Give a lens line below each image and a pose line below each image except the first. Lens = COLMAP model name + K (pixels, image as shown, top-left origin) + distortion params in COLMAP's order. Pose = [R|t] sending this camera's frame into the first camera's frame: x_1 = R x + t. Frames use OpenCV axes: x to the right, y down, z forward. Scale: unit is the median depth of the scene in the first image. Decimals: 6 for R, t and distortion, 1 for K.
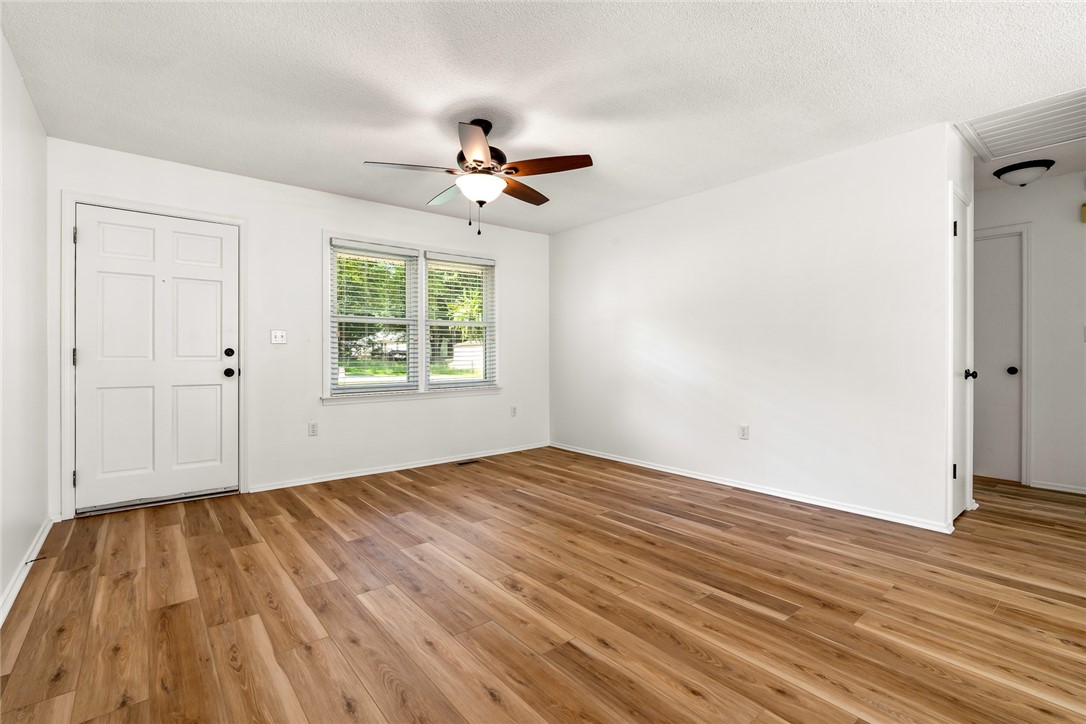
lens RADIAL K [[494.0, 0, 547.5], [0, 494.0, 357.6], [0, 0, 1]] dist [-0.010191, 0.002726]
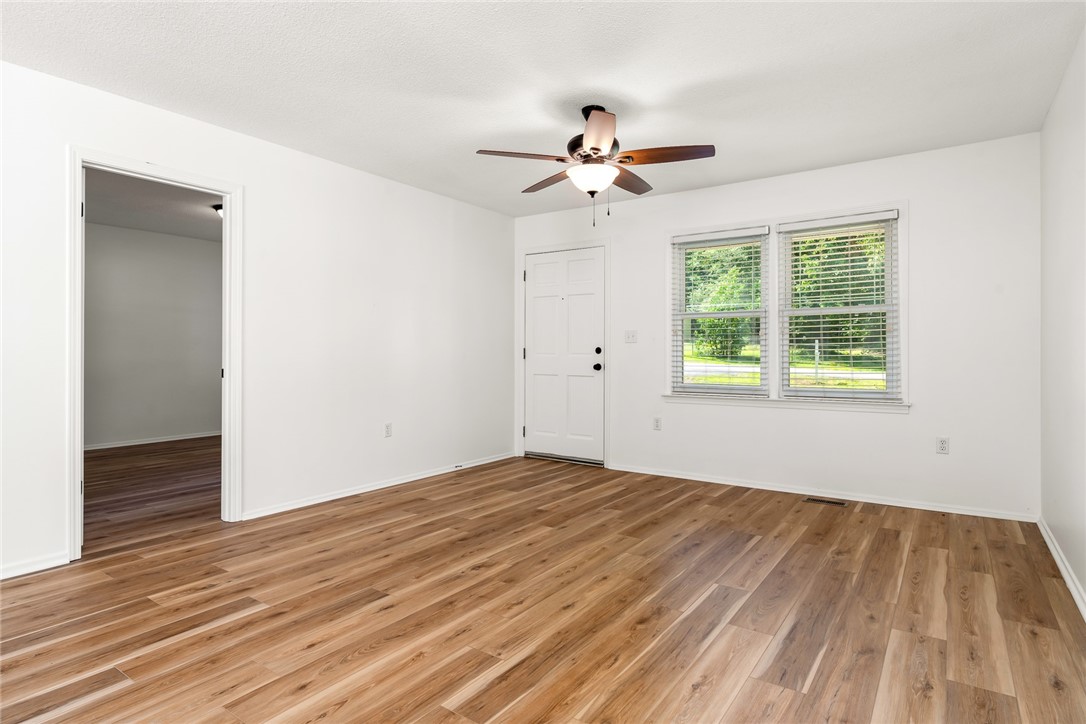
lens RADIAL K [[584.0, 0, 542.4], [0, 584.0, 353.2], [0, 0, 1]] dist [-0.010928, 0.003673]
pose [[0.262465, 0.002234, -0.964939, 0.936810], [-0.009294, 0.999957, -0.000212, -0.003175], [0.964897, 0.009024, 0.262475, 0.619237]]
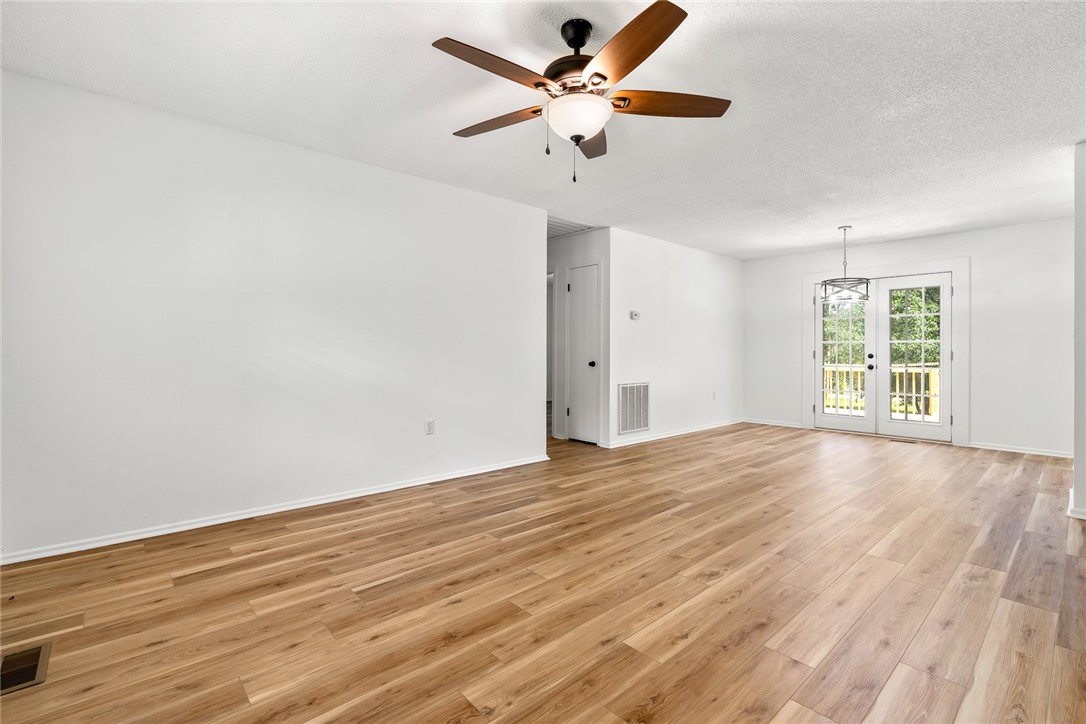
lens RADIAL K [[494.0, 0, 539.3], [0, 494.0, 356.2], [0, 0, 1]] dist [-0.010191, 0.002726]
pose [[-0.034764, -0.009421, 0.999351, -0.851743], [0.003838, 0.999947, 0.009560, -0.006992], [-0.999388, 0.004168, -0.034726, 1.091928]]
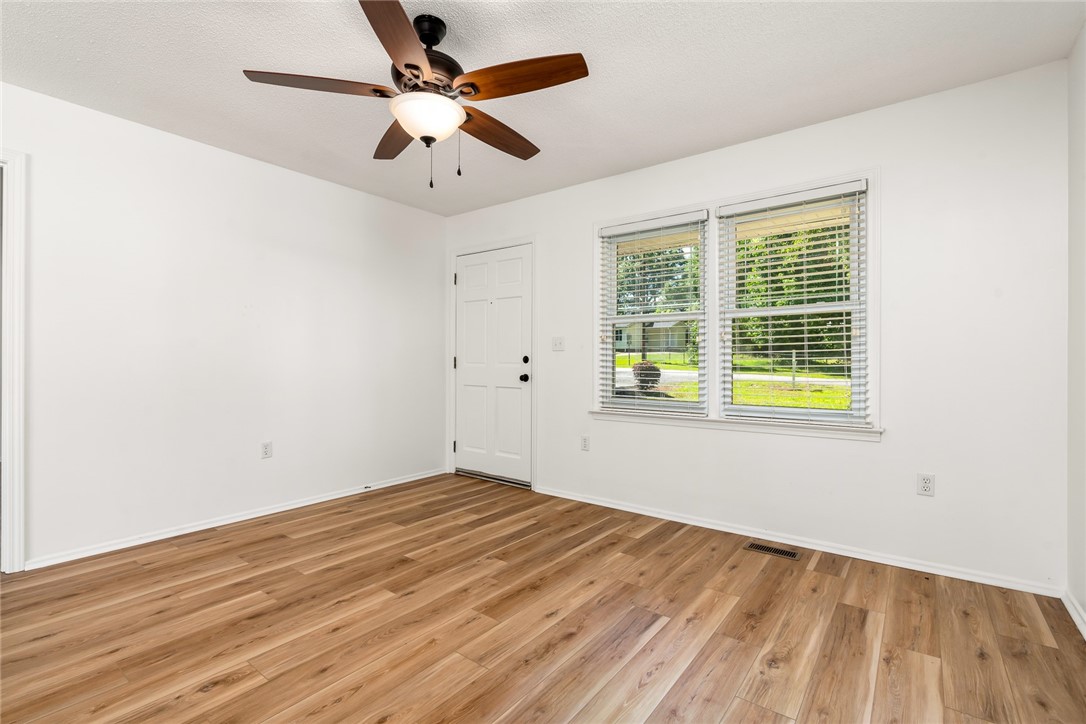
lens RADIAL K [[494.0, 0, 540.8], [0, 494.0, 362.2], [0, 0, 1]] dist [-0.010191, 0.002726]
pose [[0.220735, 0.004046, -0.975325, 0.574346], [-0.011474, 0.999933, 0.001552, -0.009115], [0.975266, 0.010848, 0.220767, 1.013884]]
